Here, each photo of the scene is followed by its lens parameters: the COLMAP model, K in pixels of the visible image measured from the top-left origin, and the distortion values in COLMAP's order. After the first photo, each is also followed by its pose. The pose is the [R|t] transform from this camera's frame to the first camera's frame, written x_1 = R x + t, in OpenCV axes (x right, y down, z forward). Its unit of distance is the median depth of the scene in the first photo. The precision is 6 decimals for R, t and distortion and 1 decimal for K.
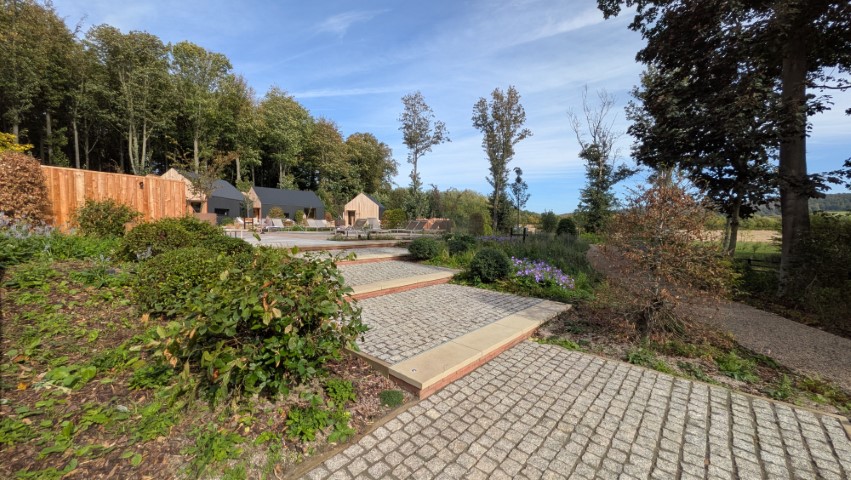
lens RADIAL K [[337.8, 0, 422.8], [0, 337.8, 243.4], [0, 0, 1]] dist [0.000773, 0.000068]
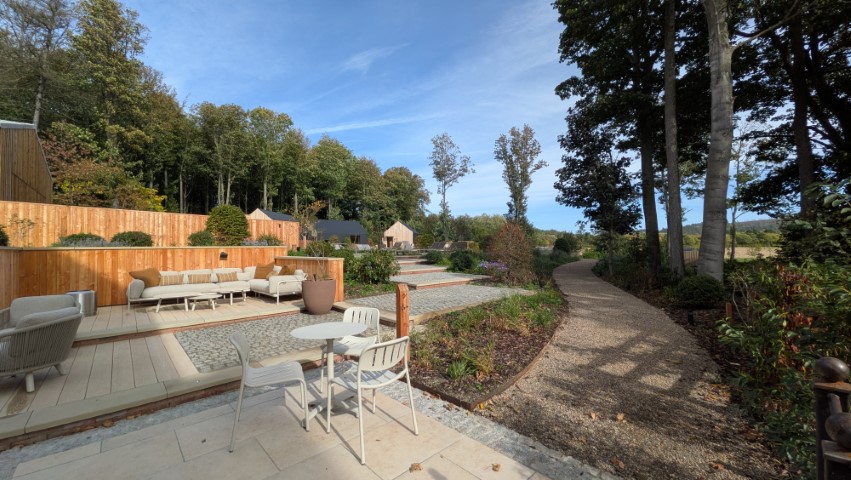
lens RADIAL K [[337.8, 0, 422.8], [0, 337.8, 243.4], [0, 0, 1]] dist [0.000773, 0.000068]
pose [[0.994061, -0.024944, -0.105930, 0.024084], [0.017200, 0.997154, -0.073400, 0.013141], [0.107459, 0.071142, 0.991661, -0.133701]]
